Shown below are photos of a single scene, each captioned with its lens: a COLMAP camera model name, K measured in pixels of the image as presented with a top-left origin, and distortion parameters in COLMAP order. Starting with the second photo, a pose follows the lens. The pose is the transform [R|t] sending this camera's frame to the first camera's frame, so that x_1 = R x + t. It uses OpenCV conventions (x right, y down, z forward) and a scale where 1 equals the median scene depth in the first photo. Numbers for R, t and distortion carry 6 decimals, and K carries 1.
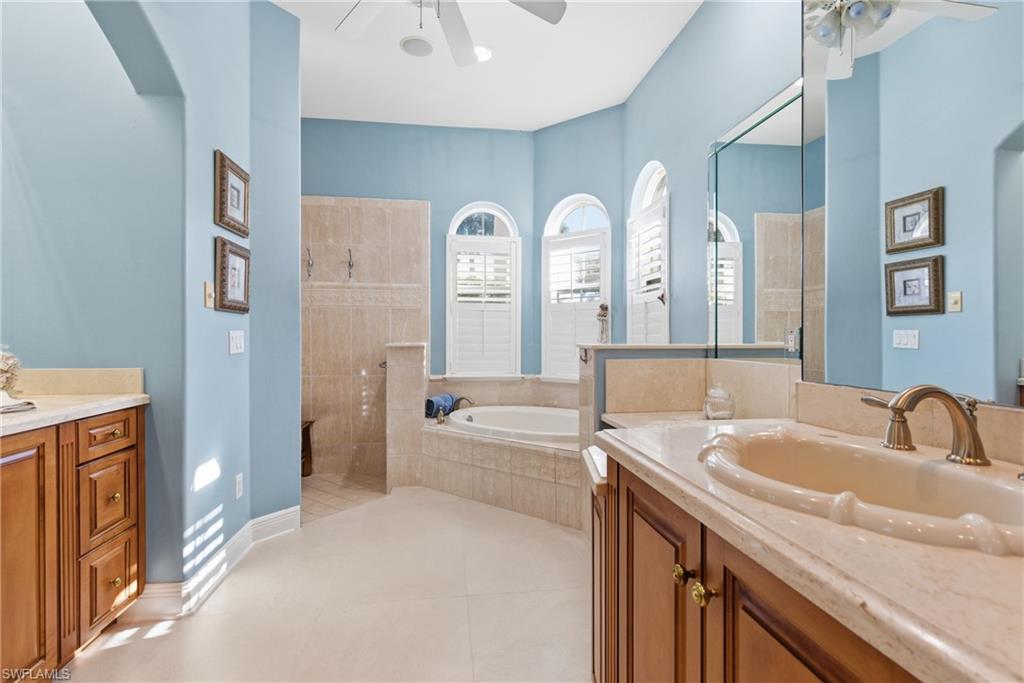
lens RADIAL K [[465.2, 0, 512.6], [0, 465.2, 335.8], [0, 0, 1]] dist [-0.001307, -0.001376]
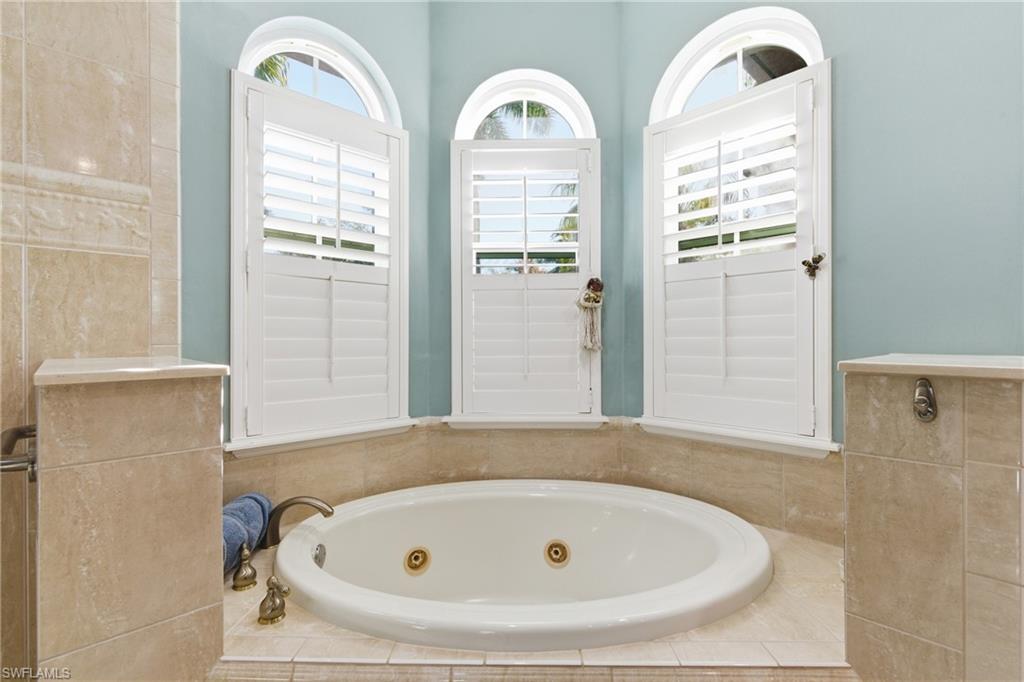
lens RADIAL K [[465.2, 0, 509.5], [0, 465.2, 339.5], [0, 0, 1]] dist [-0.001307, -0.001376]
pose [[0.815561, -0.004148, 0.578656, -0.178775], [0.000999, 0.999983, 0.005761, -0.001239], [-0.578670, -0.004120, 0.815552, 0.568536]]
